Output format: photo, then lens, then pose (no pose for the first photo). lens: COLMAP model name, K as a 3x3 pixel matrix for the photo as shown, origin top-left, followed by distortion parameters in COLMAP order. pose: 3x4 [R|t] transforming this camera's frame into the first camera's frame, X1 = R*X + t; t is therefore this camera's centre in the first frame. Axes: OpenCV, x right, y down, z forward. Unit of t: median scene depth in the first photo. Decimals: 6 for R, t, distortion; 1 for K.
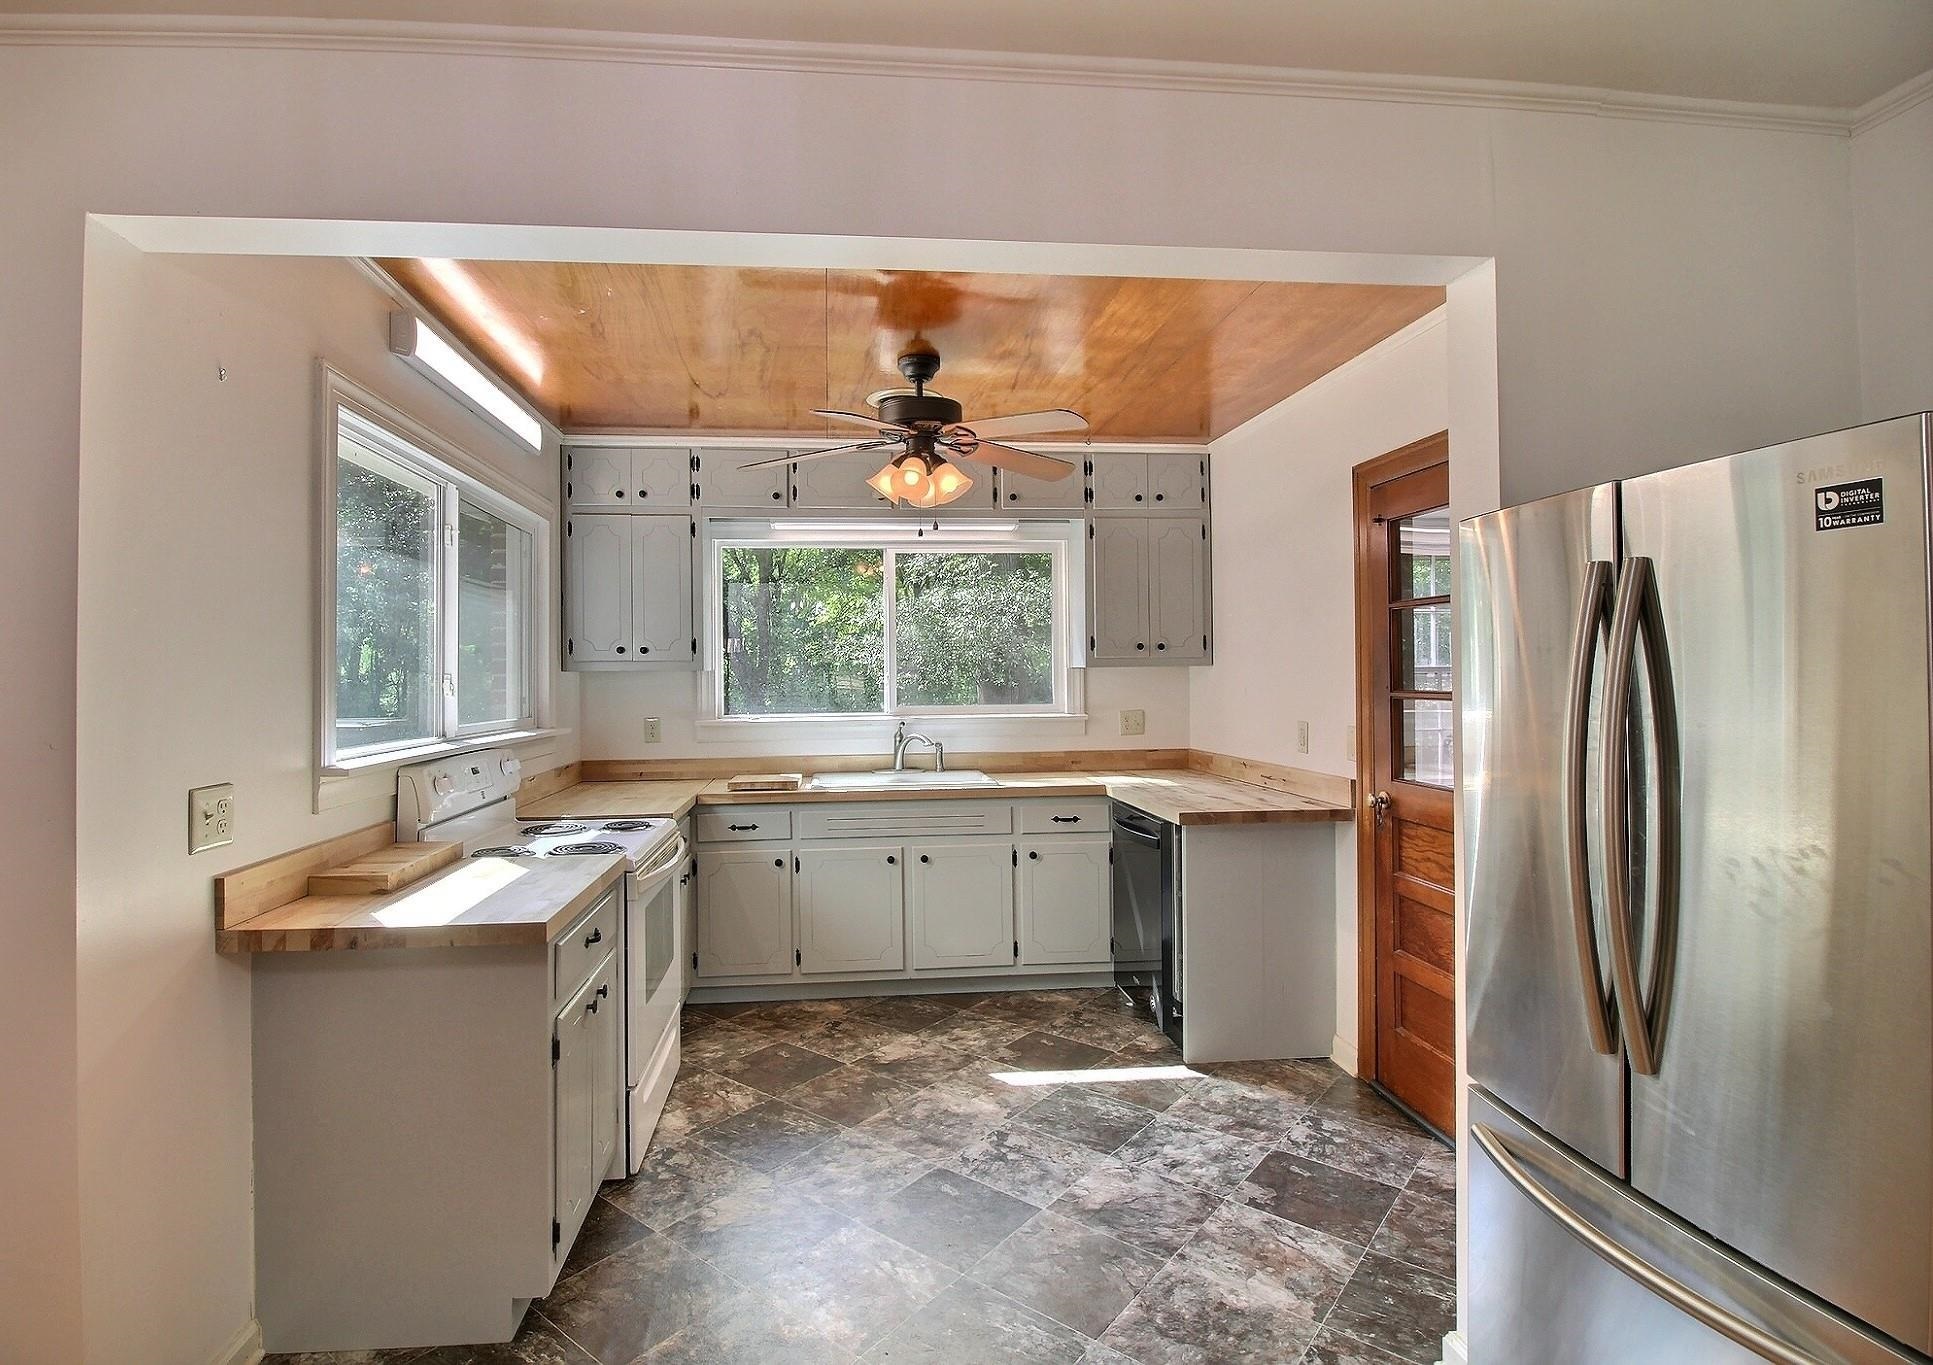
lens RADIAL K [[947.4, 0, 914.2], [0, 947.4, 660.2], [0, 0, 1]] dist [0.000510, -0.015187]
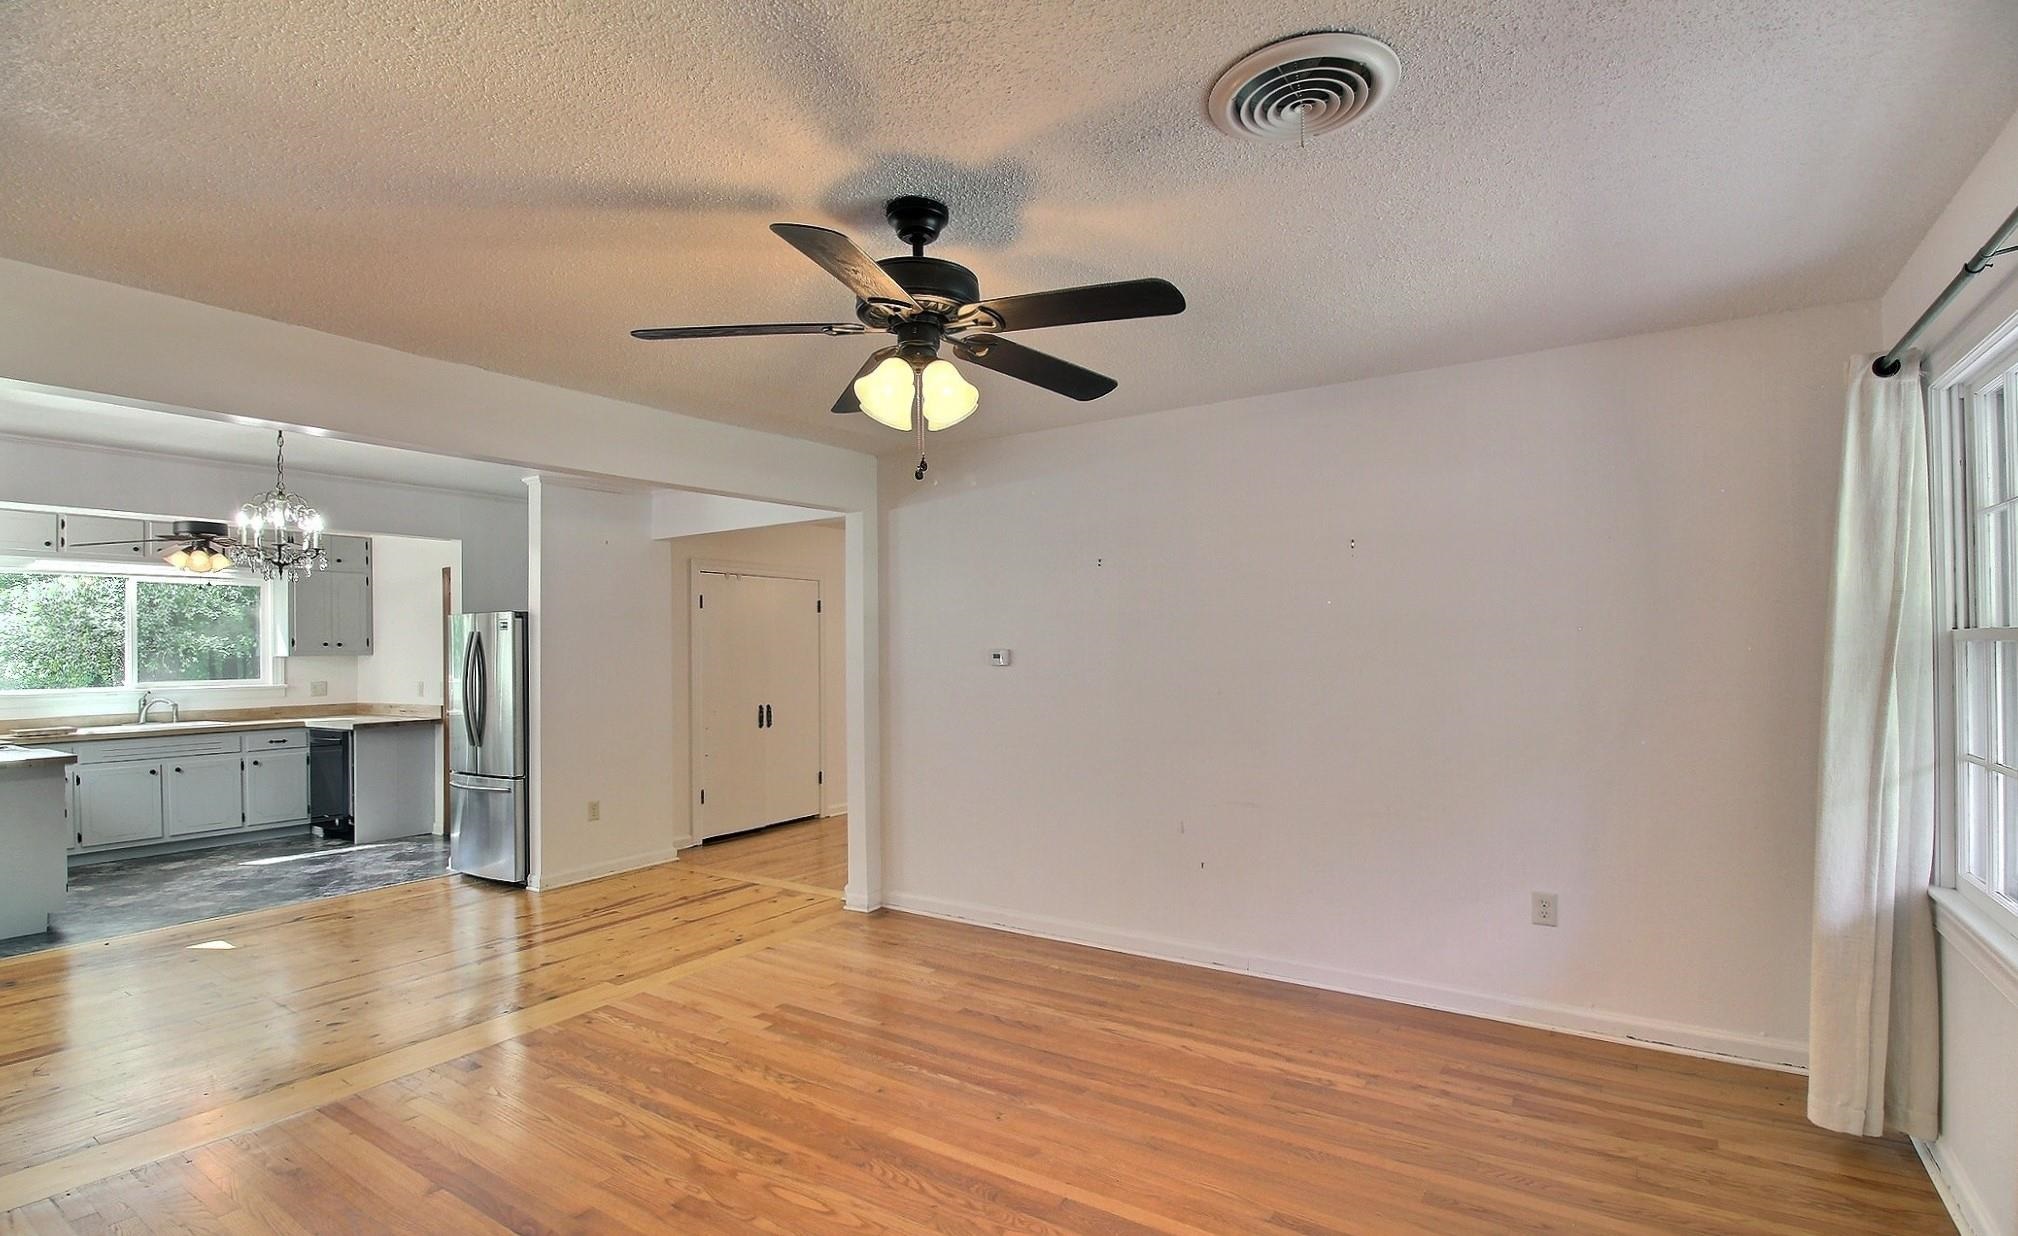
lens RADIAL K [[947.6, 0, 1018.0], [0, 947.6, 648.0], [0, 0, 1]] dist [0.001088, -0.014099]
pose [[0.623752, 0.003669, 0.781614, -0.430053], [-0.004185, 0.999990, -0.001354, -0.013911], [-0.781611, -0.002426, 0.623761, -1.433633]]
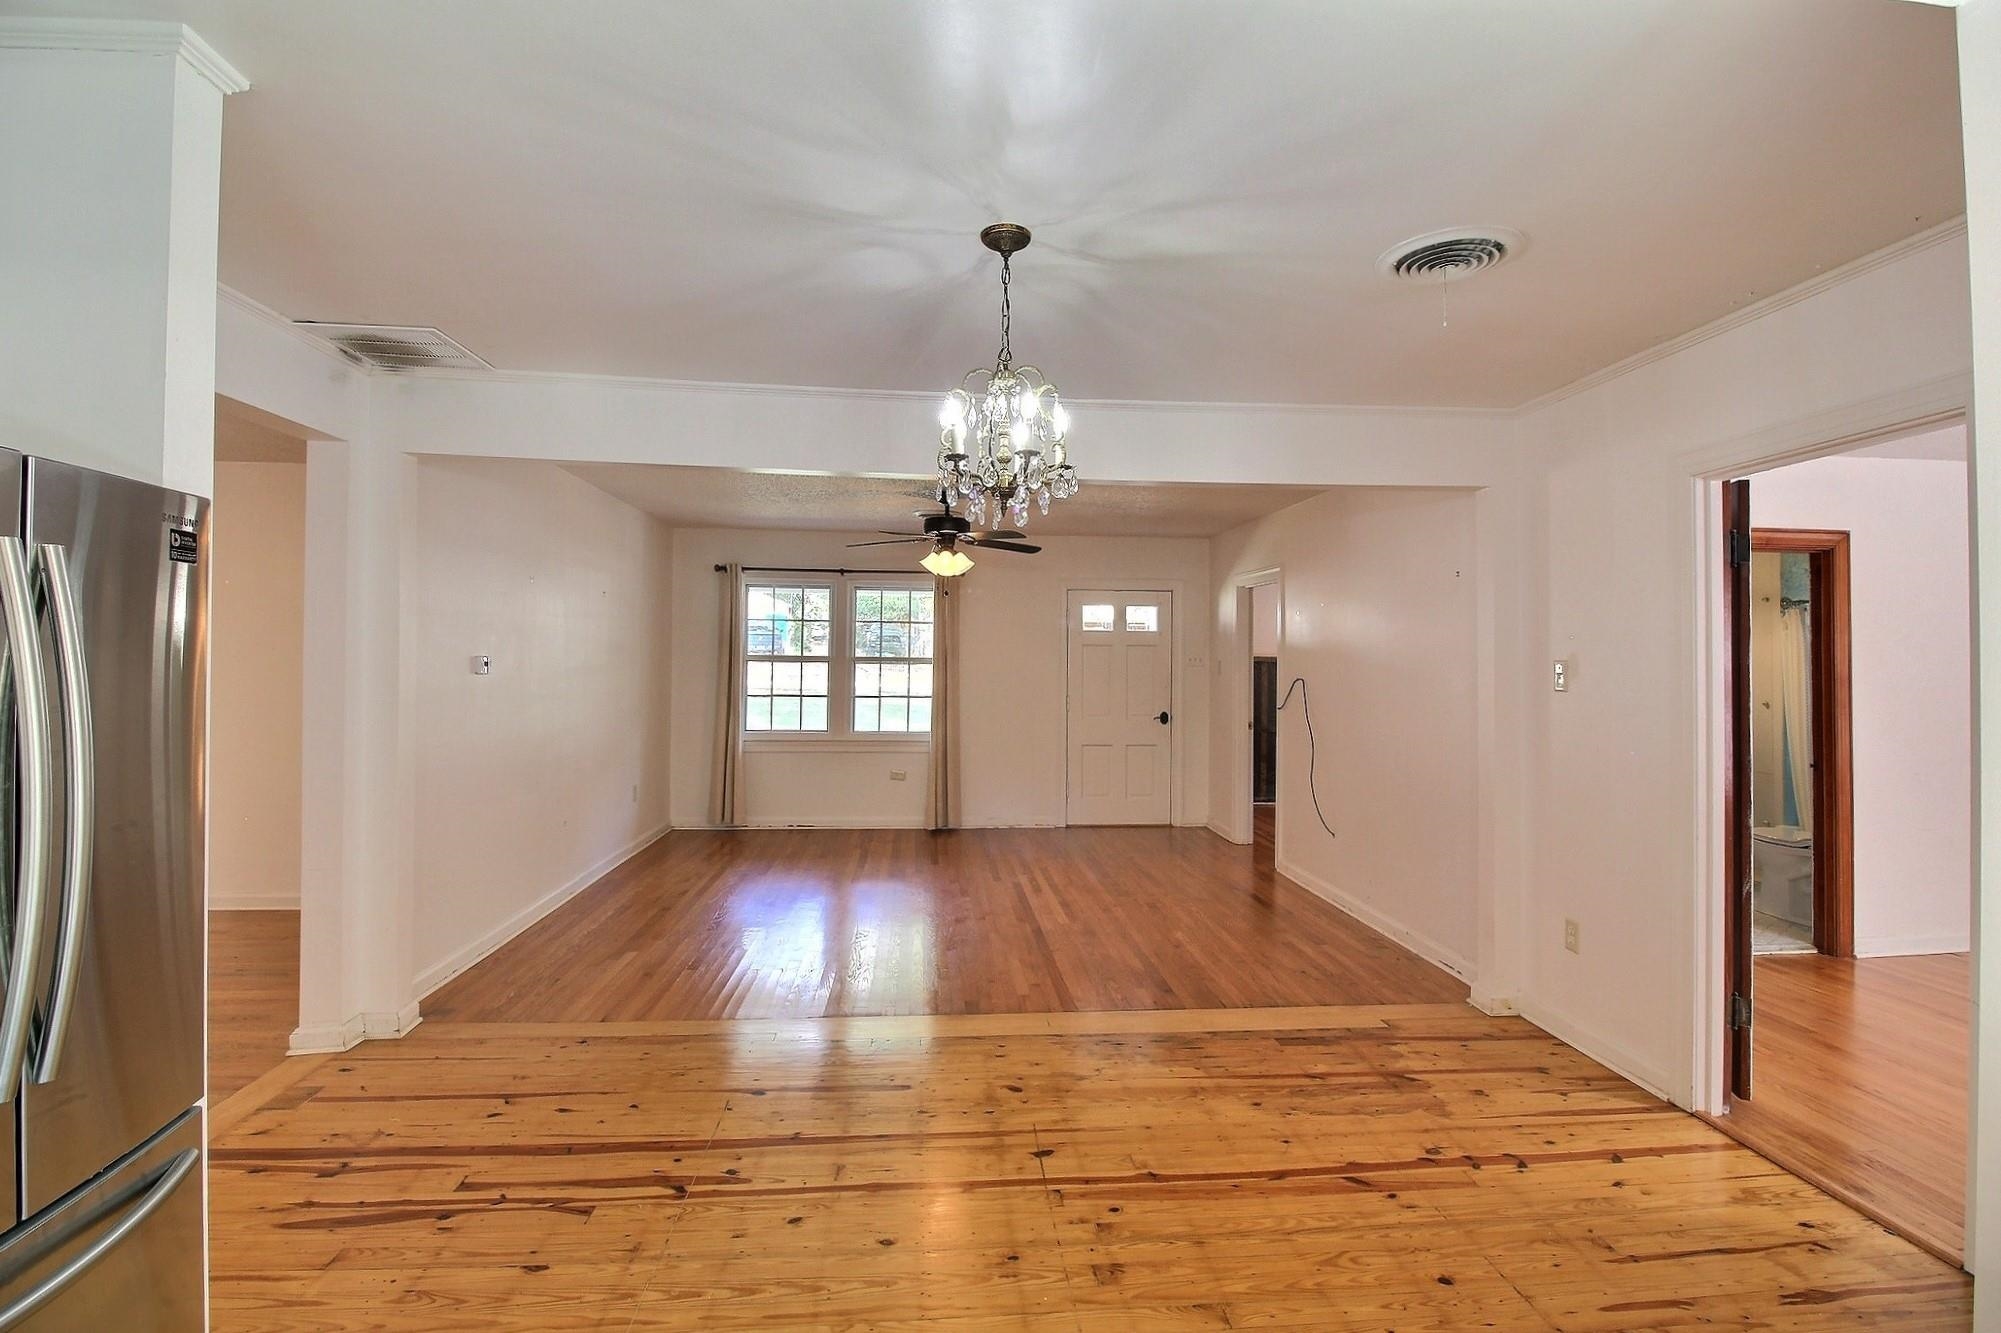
lens RADIAL K [[942.9, 0, 1006.5], [0, 942.9, 648.5], [0, 0, 1]] dist [0.001762, -0.013910]
pose [[-0.999989, -0.000058, 0.004604, -0.079491], [-0.000175, 0.999677, -0.025397, 0.008073], [-0.004601, -0.025398, -0.999667, 0.726311]]
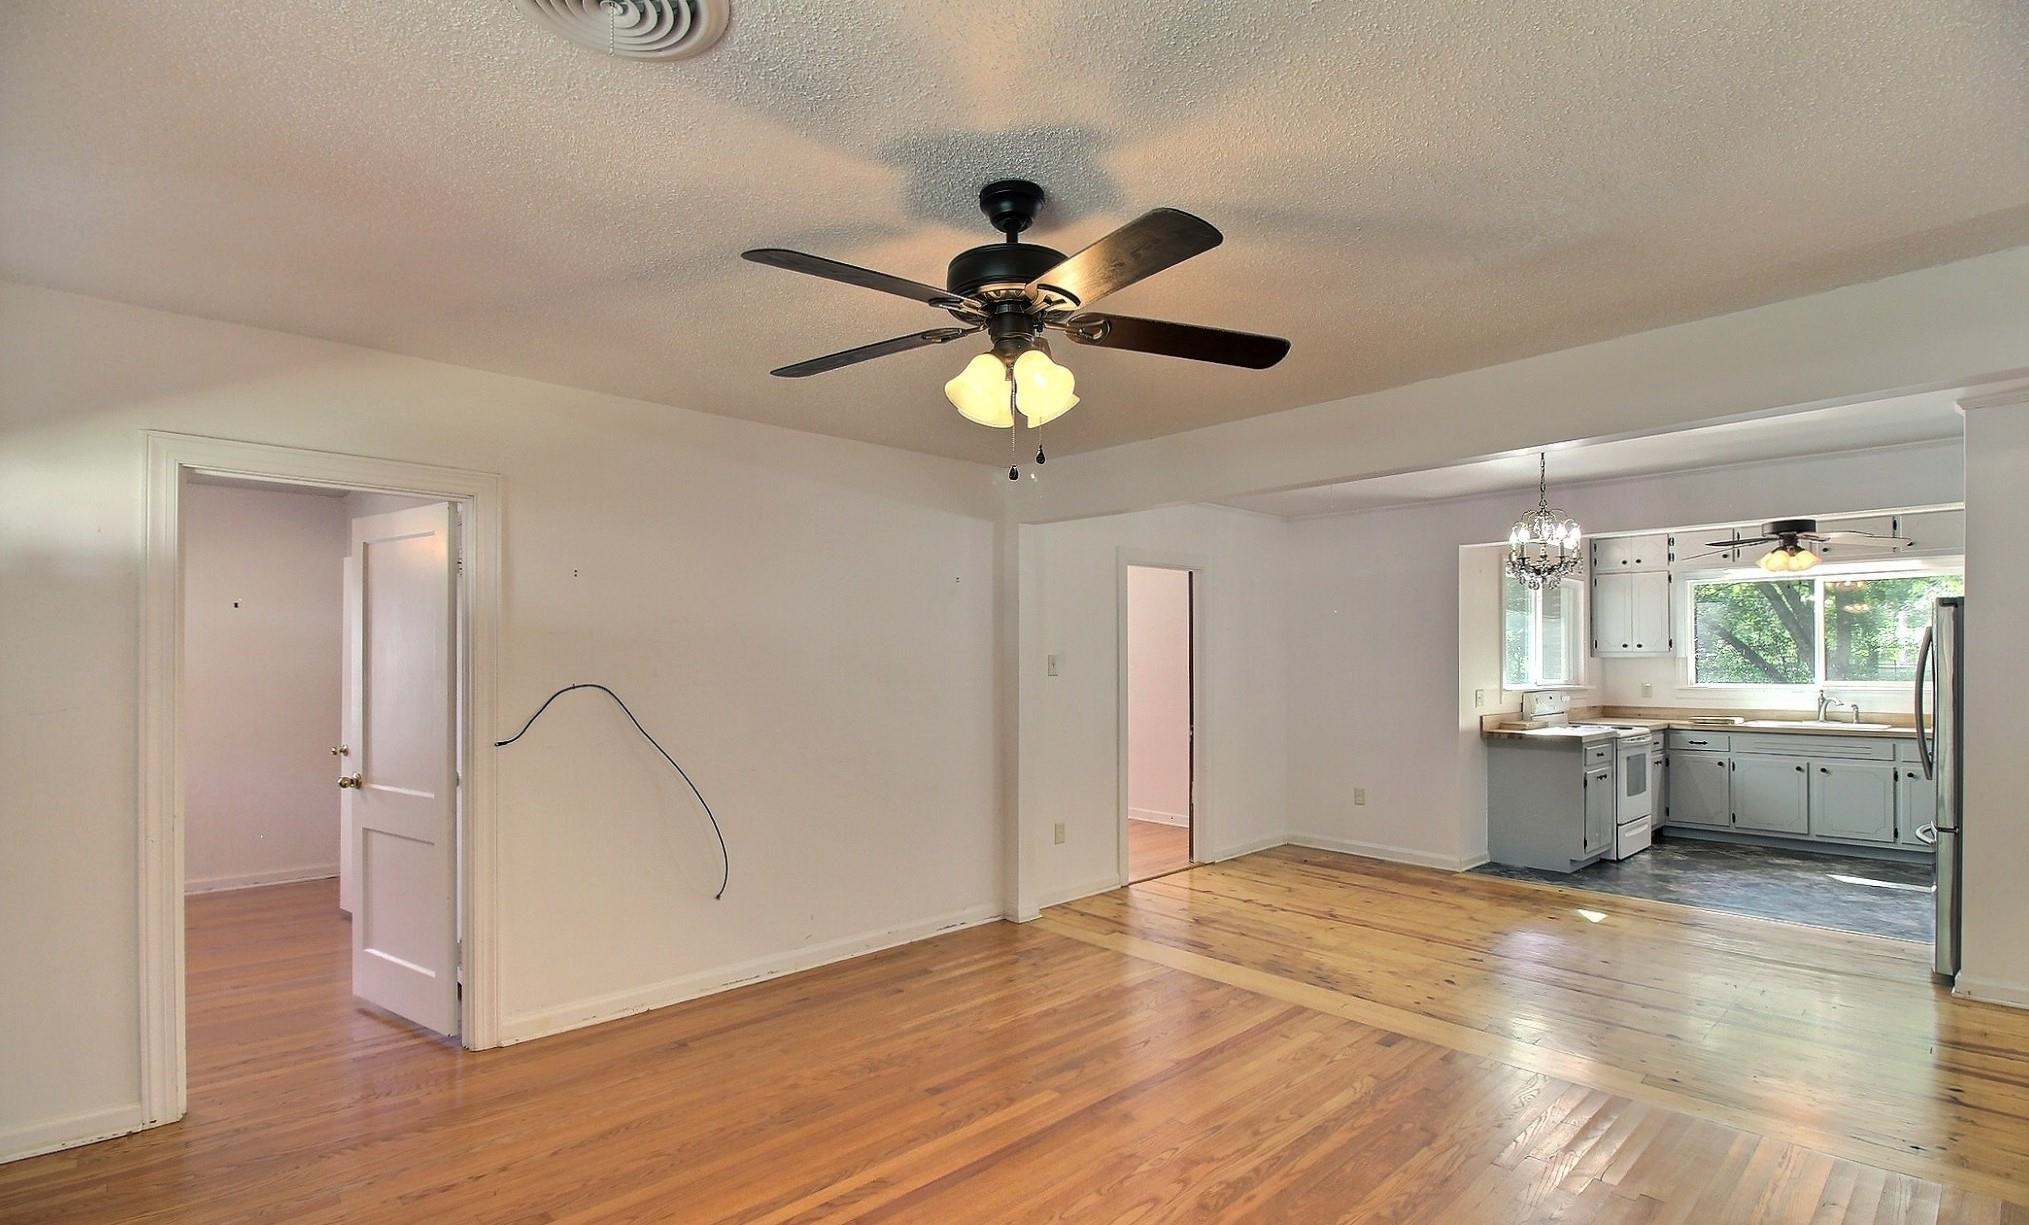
lens RADIAL K [[948.4, 0, 1015.8], [0, 948.4, 649.8], [0, 0, 1]] dist [-0.000054, -0.015503]
pose [[0.613843, 0.000930, -0.789427, 0.525289], [0.005014, 0.999975, 0.005076, -0.022422], [0.789412, -0.007074, 0.613823, -1.351432]]
